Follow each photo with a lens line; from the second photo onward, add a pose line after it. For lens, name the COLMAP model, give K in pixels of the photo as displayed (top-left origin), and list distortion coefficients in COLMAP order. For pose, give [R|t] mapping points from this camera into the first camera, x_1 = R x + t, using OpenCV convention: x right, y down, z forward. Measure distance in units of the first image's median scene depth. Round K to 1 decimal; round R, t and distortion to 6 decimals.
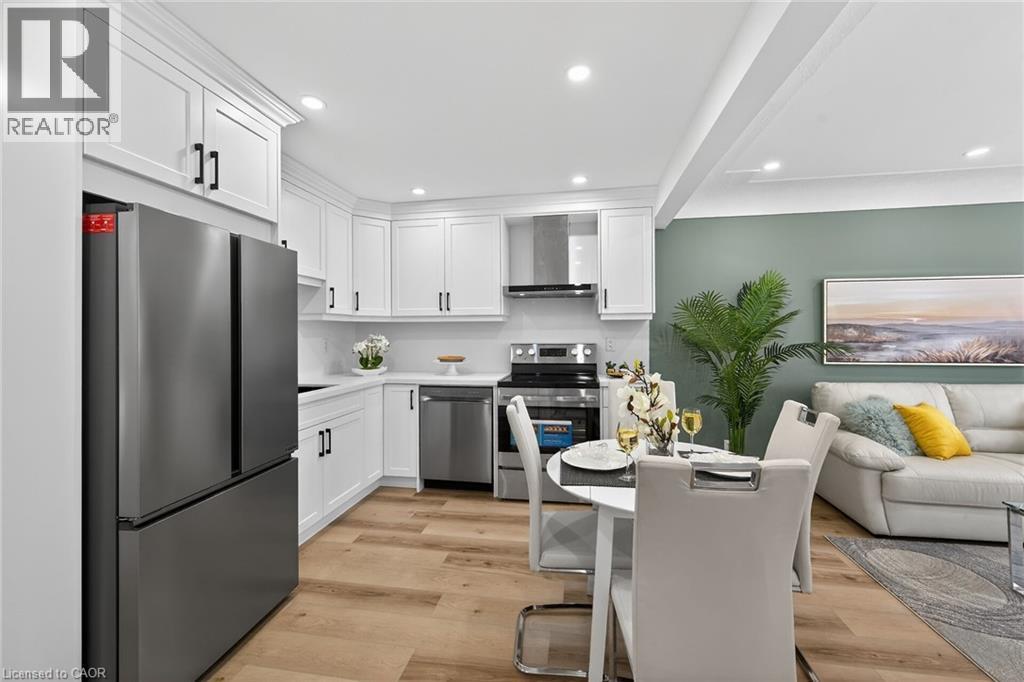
lens RADIAL K [[412.4, 0, 516.8], [0, 412.4, 335.0], [0, 0, 1]] dist [-0.000979, -0.000584]
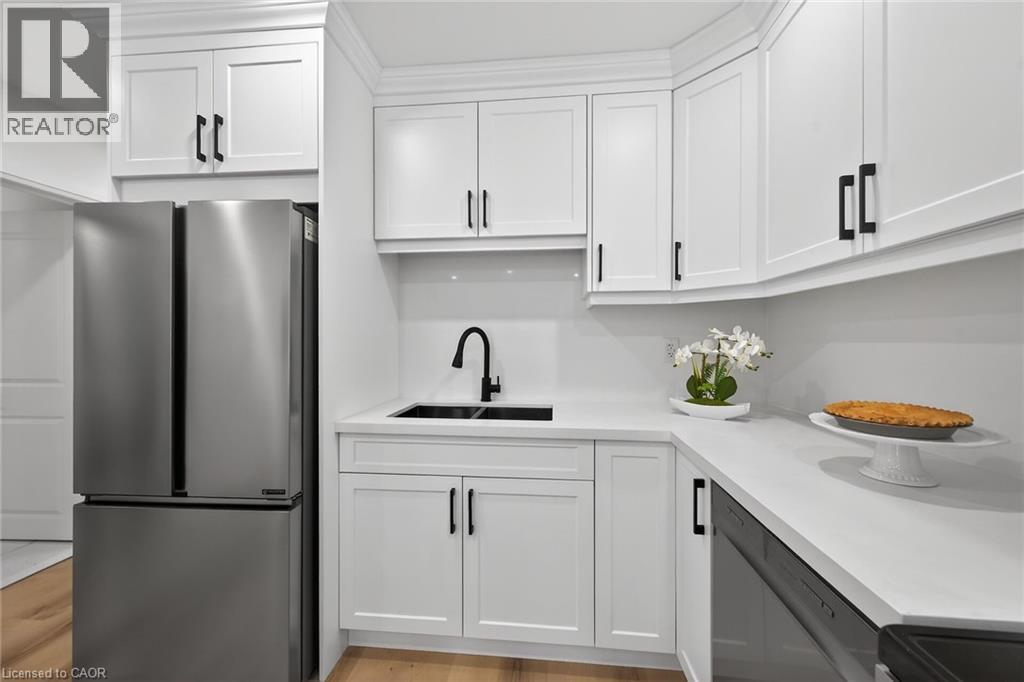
lens RADIAL K [[412.4, 0, 513.8], [0, 412.4, 341.1], [0, 0, 1]] dist [-0.000979, -0.000584]
pose [[0.070503, 0.014138, -0.997411, 0.093507], [-0.004235, 0.999895, 0.013874, 0.007571], [0.997503, 0.003246, 0.070556, 0.796207]]
